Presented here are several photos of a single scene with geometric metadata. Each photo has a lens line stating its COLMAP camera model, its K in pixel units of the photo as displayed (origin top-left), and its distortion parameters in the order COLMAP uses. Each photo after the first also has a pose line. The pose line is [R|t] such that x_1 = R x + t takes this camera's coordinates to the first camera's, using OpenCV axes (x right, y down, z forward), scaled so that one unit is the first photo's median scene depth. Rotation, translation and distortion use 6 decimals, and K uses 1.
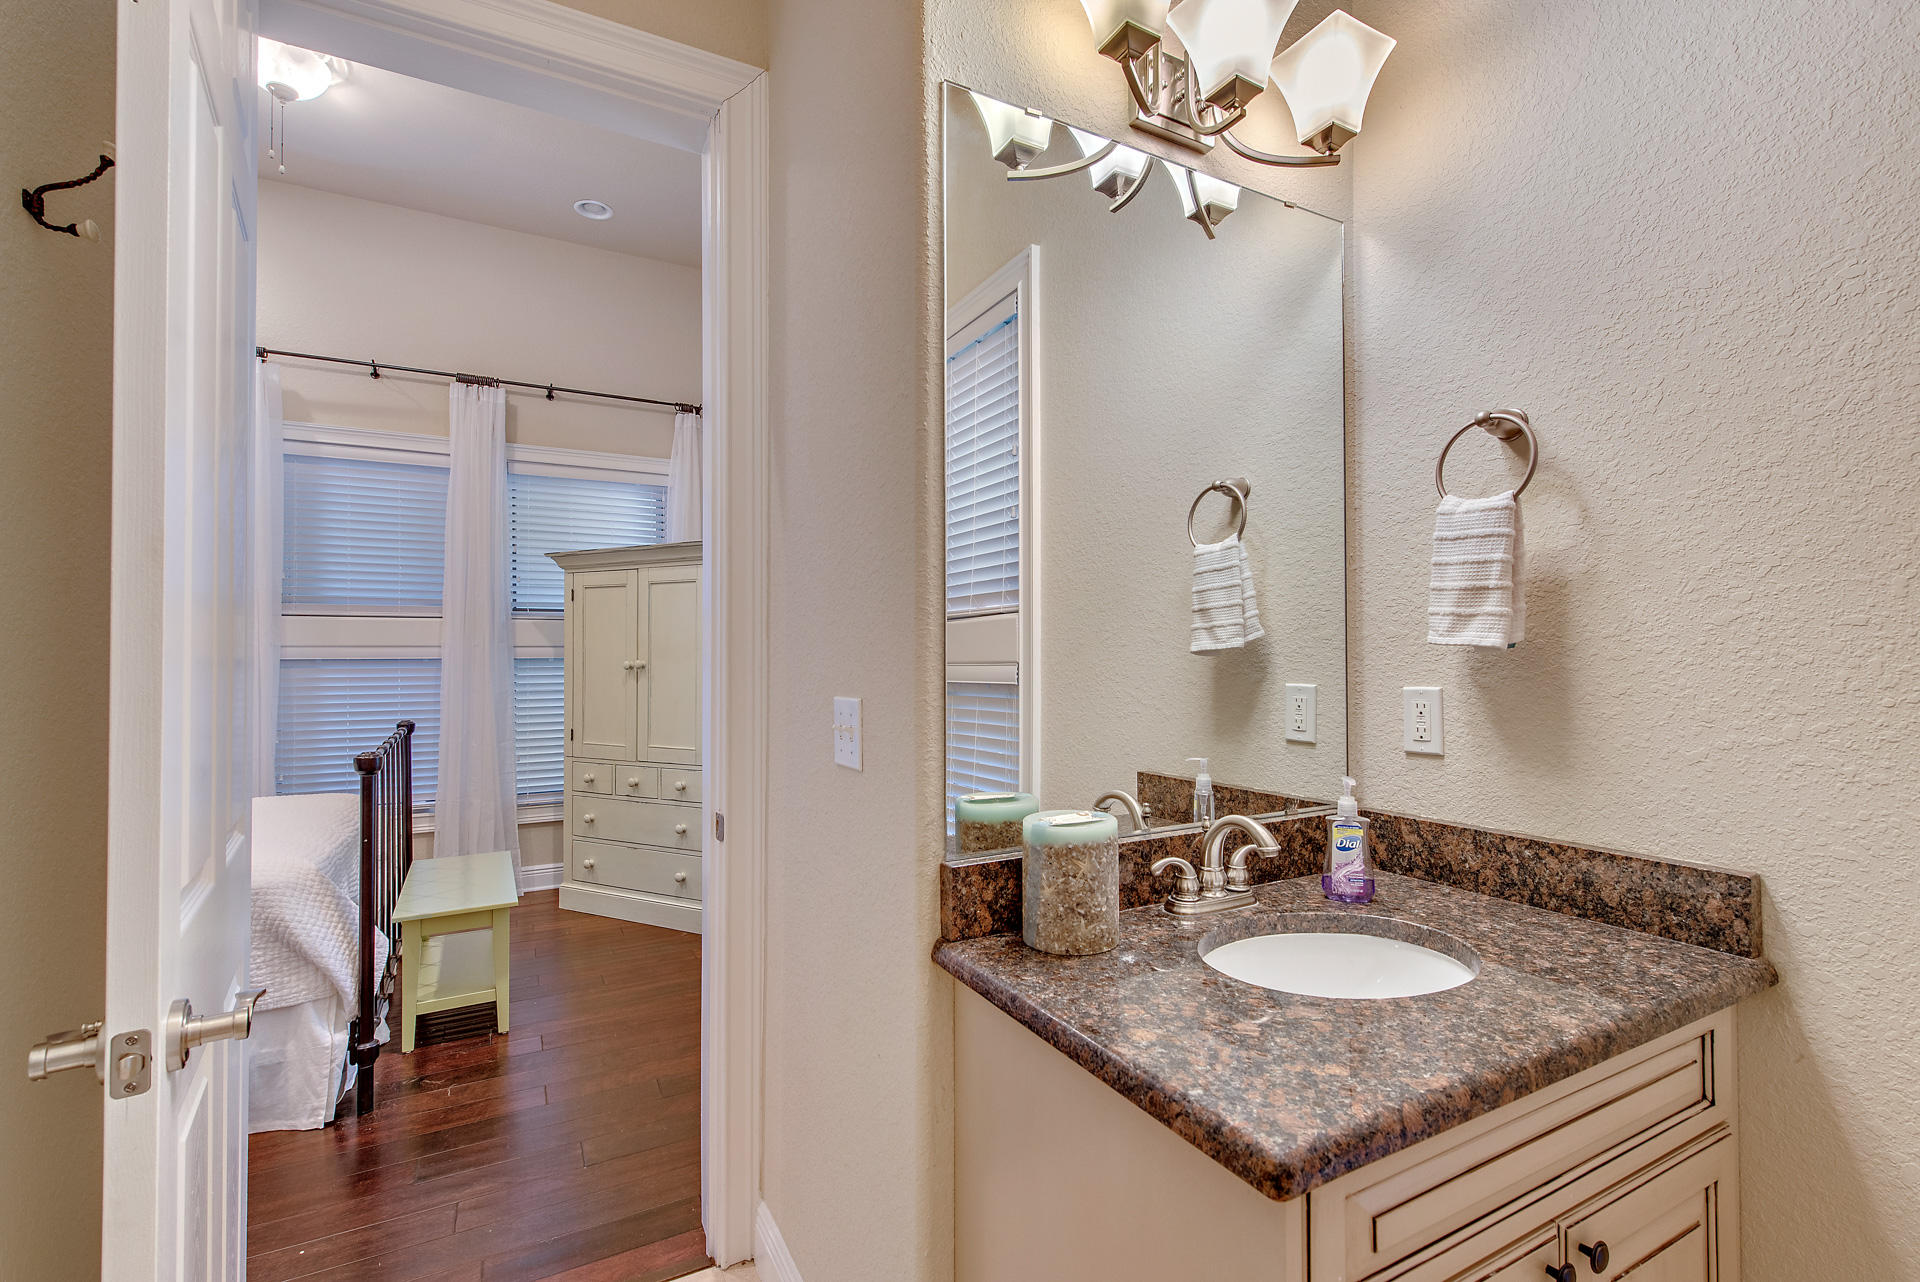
lens RADIAL K [[849.1, 0, 960.3], [0, 849.1, 654.2], [0, 0, 1]] dist [0.009243, -0.000075]
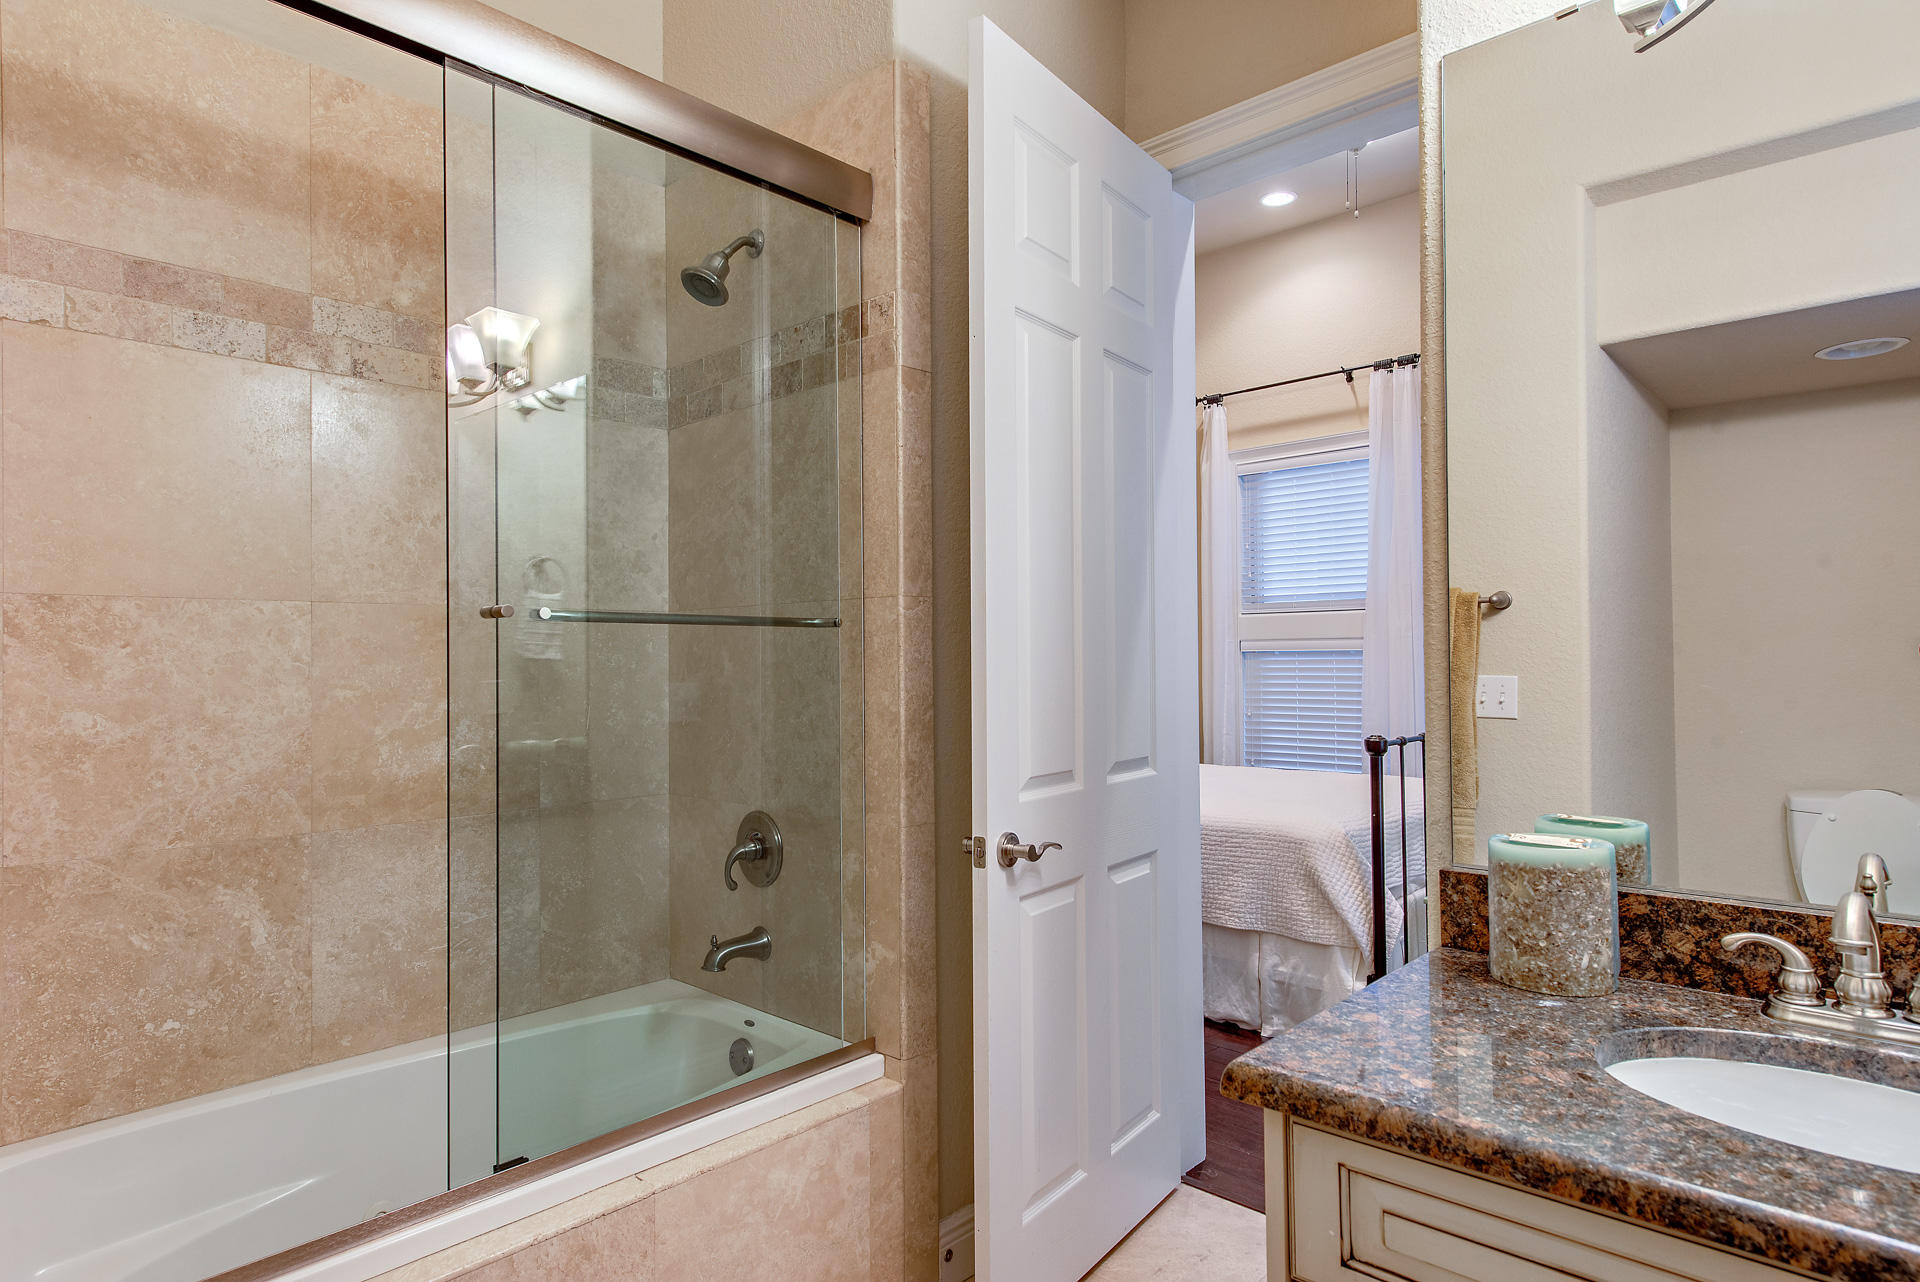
lens RADIAL K [[1090.2, 0, 951.9], [0, 1090.2, 631.6], [0, 0, 1]] dist [0.033122, 0.000511]
pose [[0.321549, -0.019334, -0.946695, 0.279457], [0.016287, 0.999757, -0.014886, -0.004011], [0.946753, -0.010632, 0.321786, 0.016093]]
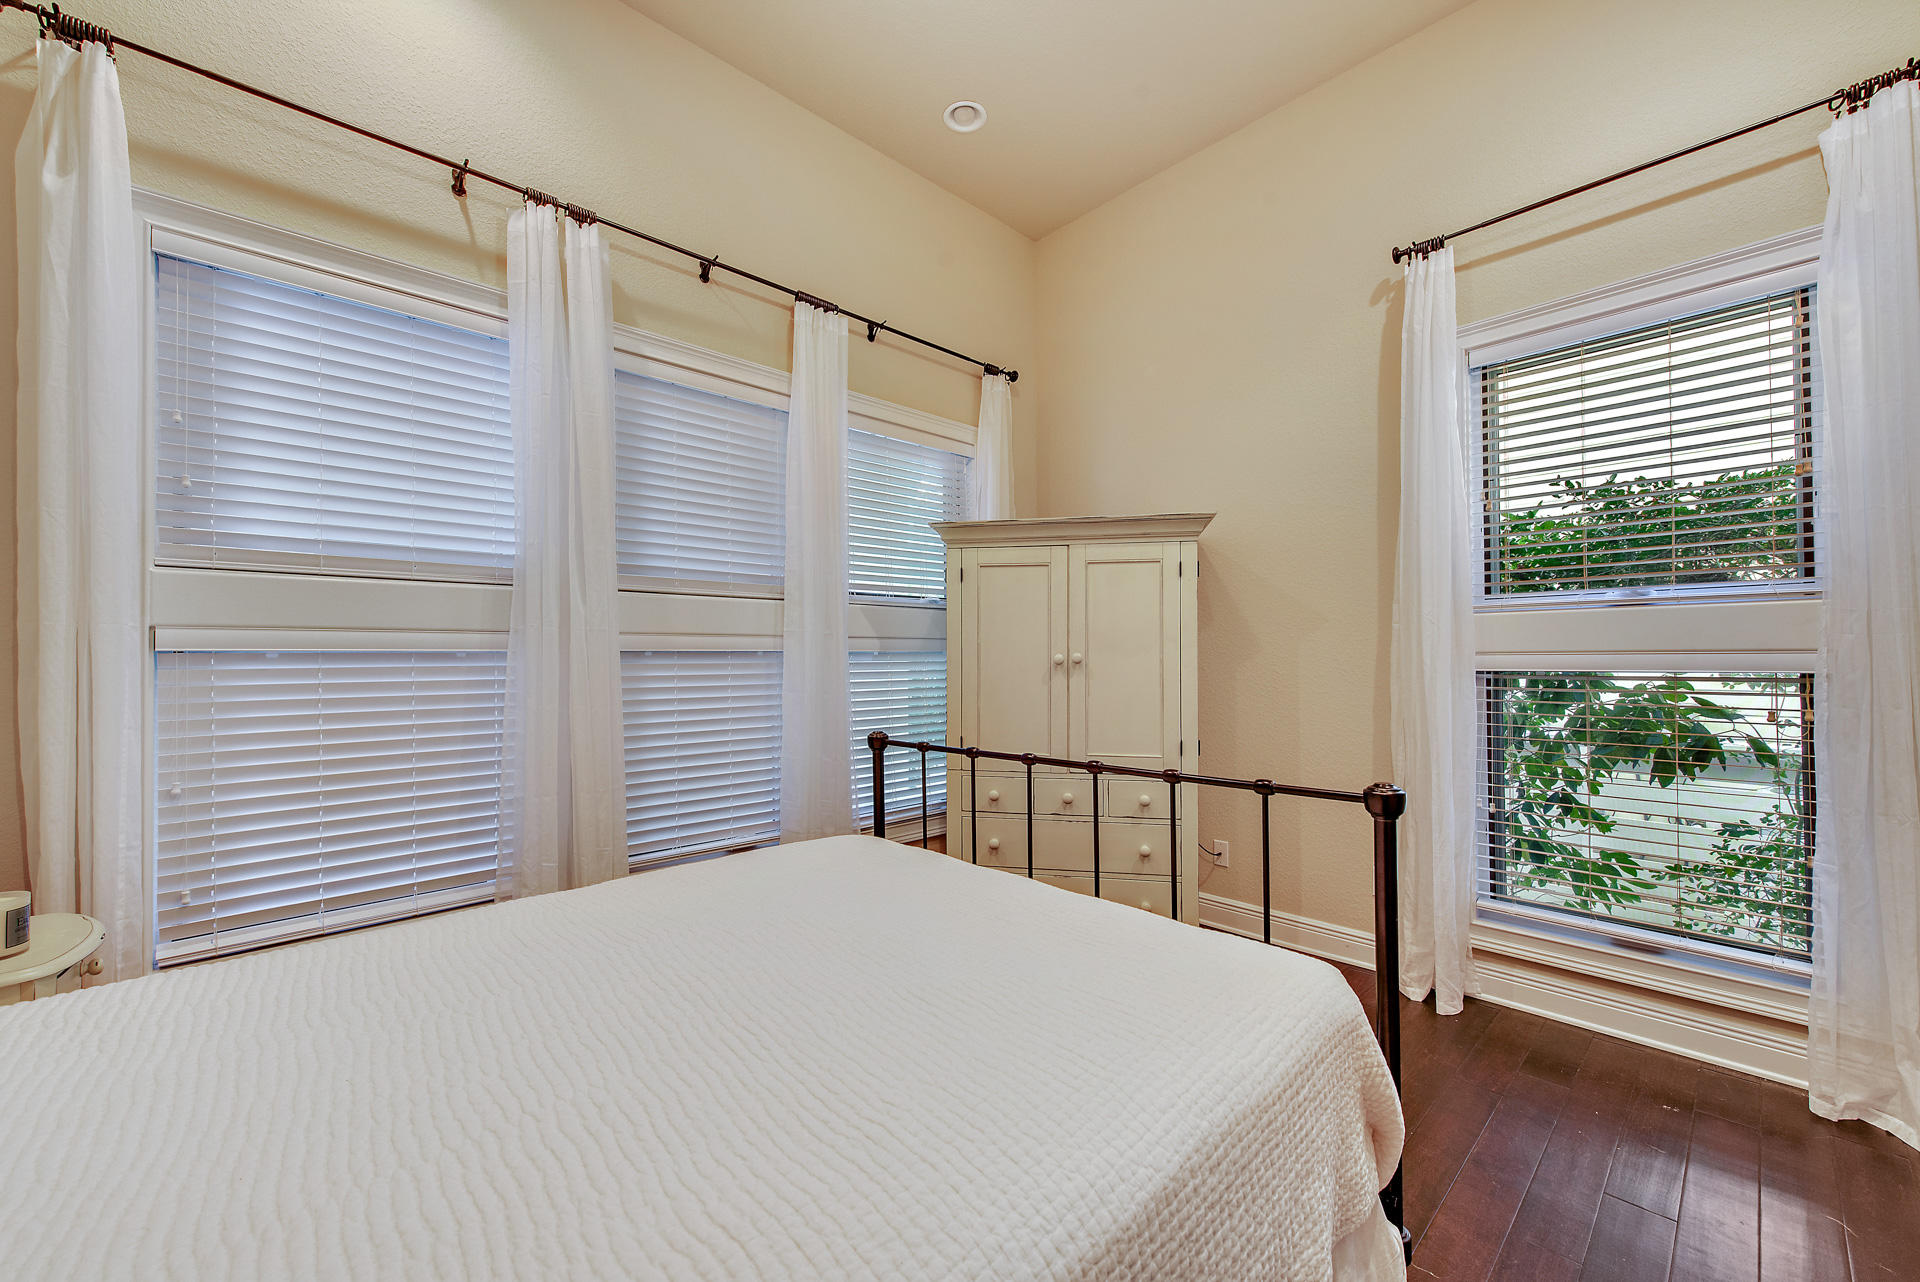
lens RADIAL K [[753.3, 0, 952.6], [0, 753.3, 653.4], [0, 0, 1]] dist [0.009661, -0.000881]
pose [[0.962905, 0.003270, 0.269820, -0.693136], [-0.002442, 0.999991, -0.003406, 0.009756], [-0.269829, 0.002621, 0.962905, 0.309844]]
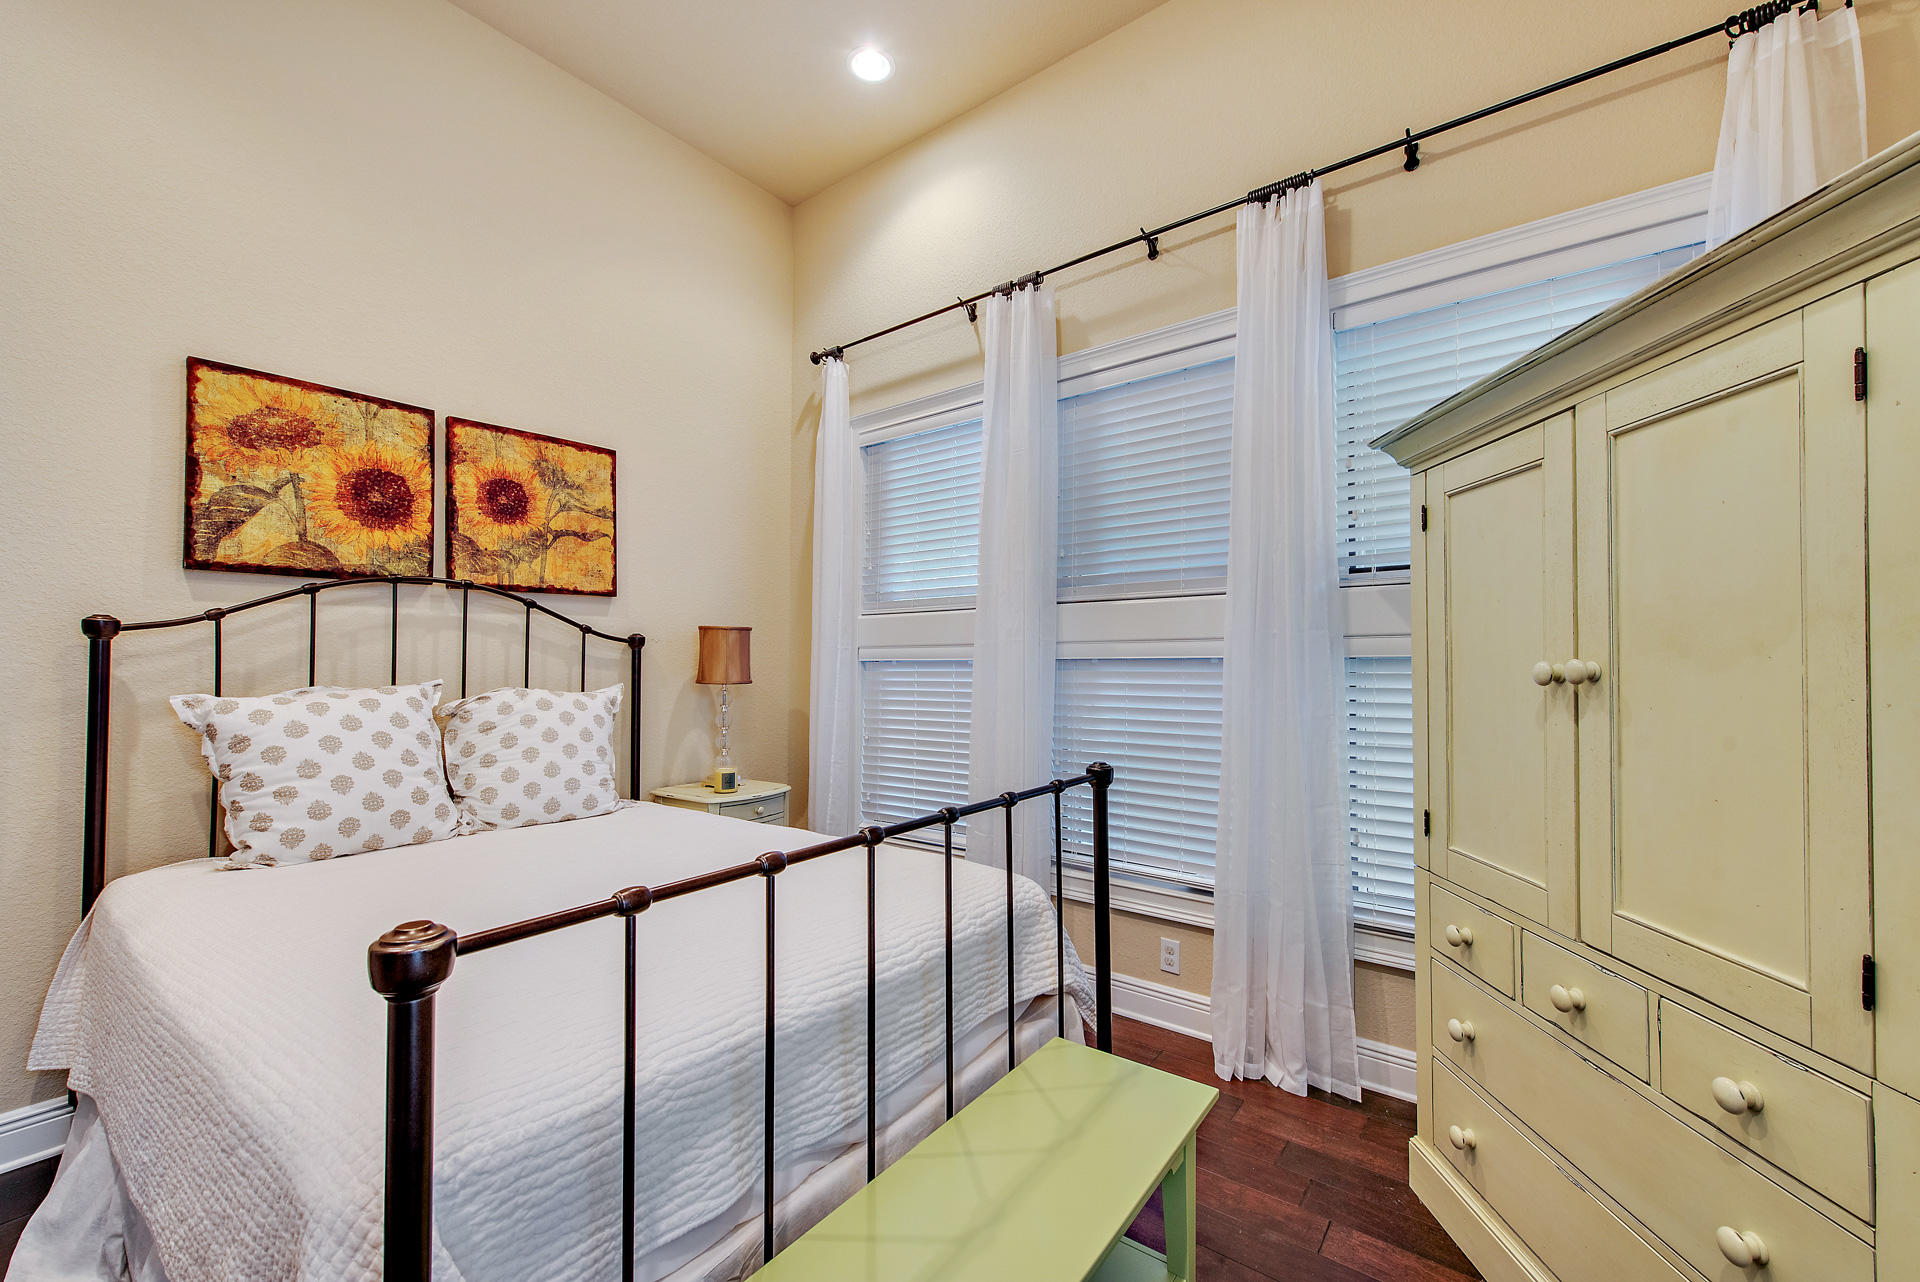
lens RADIAL K [[775.8, 0, 948.3], [0, 775.8, 644.7], [0, 0, 1]] dist [0.010509, -0.000116]
pose [[0.408346, -0.018923, -0.912631, -0.185326], [0.002092, 0.999802, -0.019795, 0.007067], [0.912825, 0.006174, 0.408304, 0.620643]]
